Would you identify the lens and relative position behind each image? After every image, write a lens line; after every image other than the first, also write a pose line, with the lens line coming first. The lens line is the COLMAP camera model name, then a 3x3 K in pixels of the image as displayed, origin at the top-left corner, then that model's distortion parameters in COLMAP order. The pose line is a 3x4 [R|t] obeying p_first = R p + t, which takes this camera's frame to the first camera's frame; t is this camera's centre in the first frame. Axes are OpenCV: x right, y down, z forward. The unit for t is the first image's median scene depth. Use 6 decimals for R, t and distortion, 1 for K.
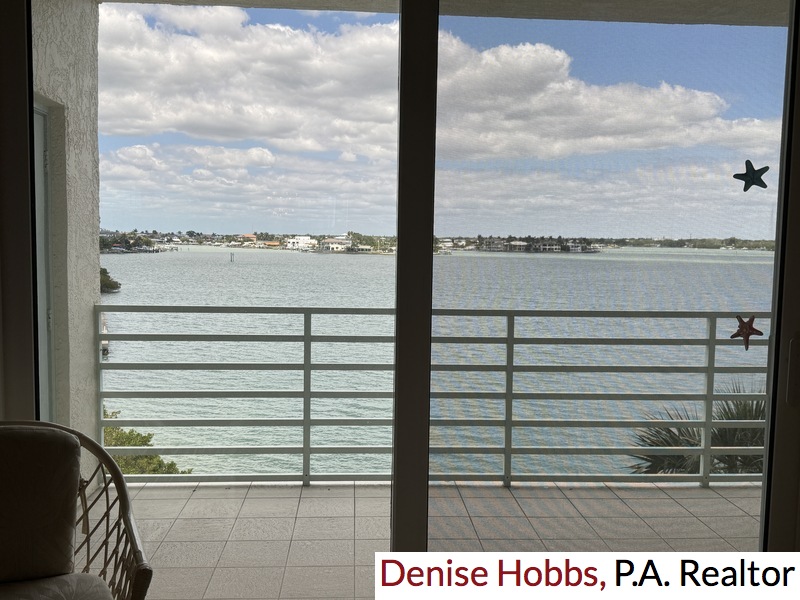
lens RADIAL K [[761.8, 0, 405.5], [0, 761.8, 301.1], [0, 0, 1]] dist [0.191038, -0.402922]
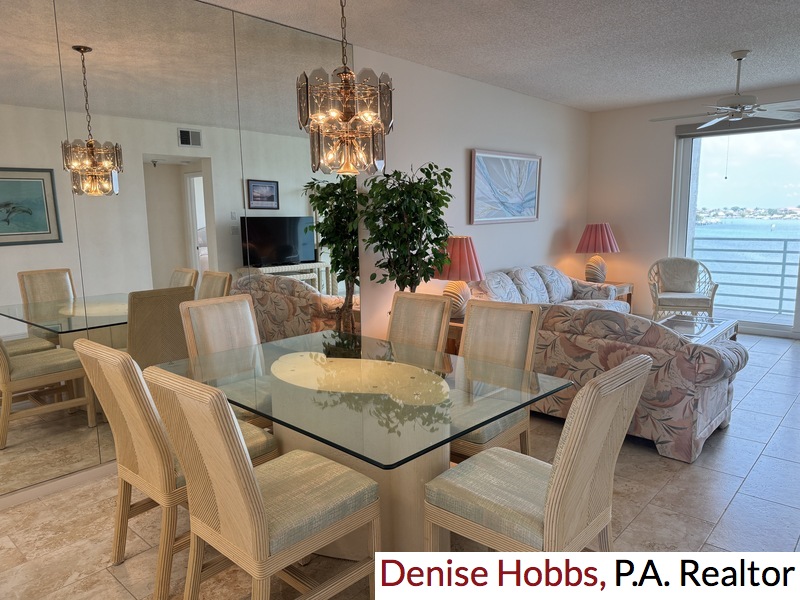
lens RADIAL K [[564.3, 0, 400.0], [0, 564.3, 300.0], [0, 0, 1]] dist [0.001408, -0.000097]
pose [[0.695915, 0.085098, -0.713064, 0.307405], [-0.035981, 0.995839, 0.083729, 0.094896], [0.717222, -0.032612, 0.696081, -1.098152]]
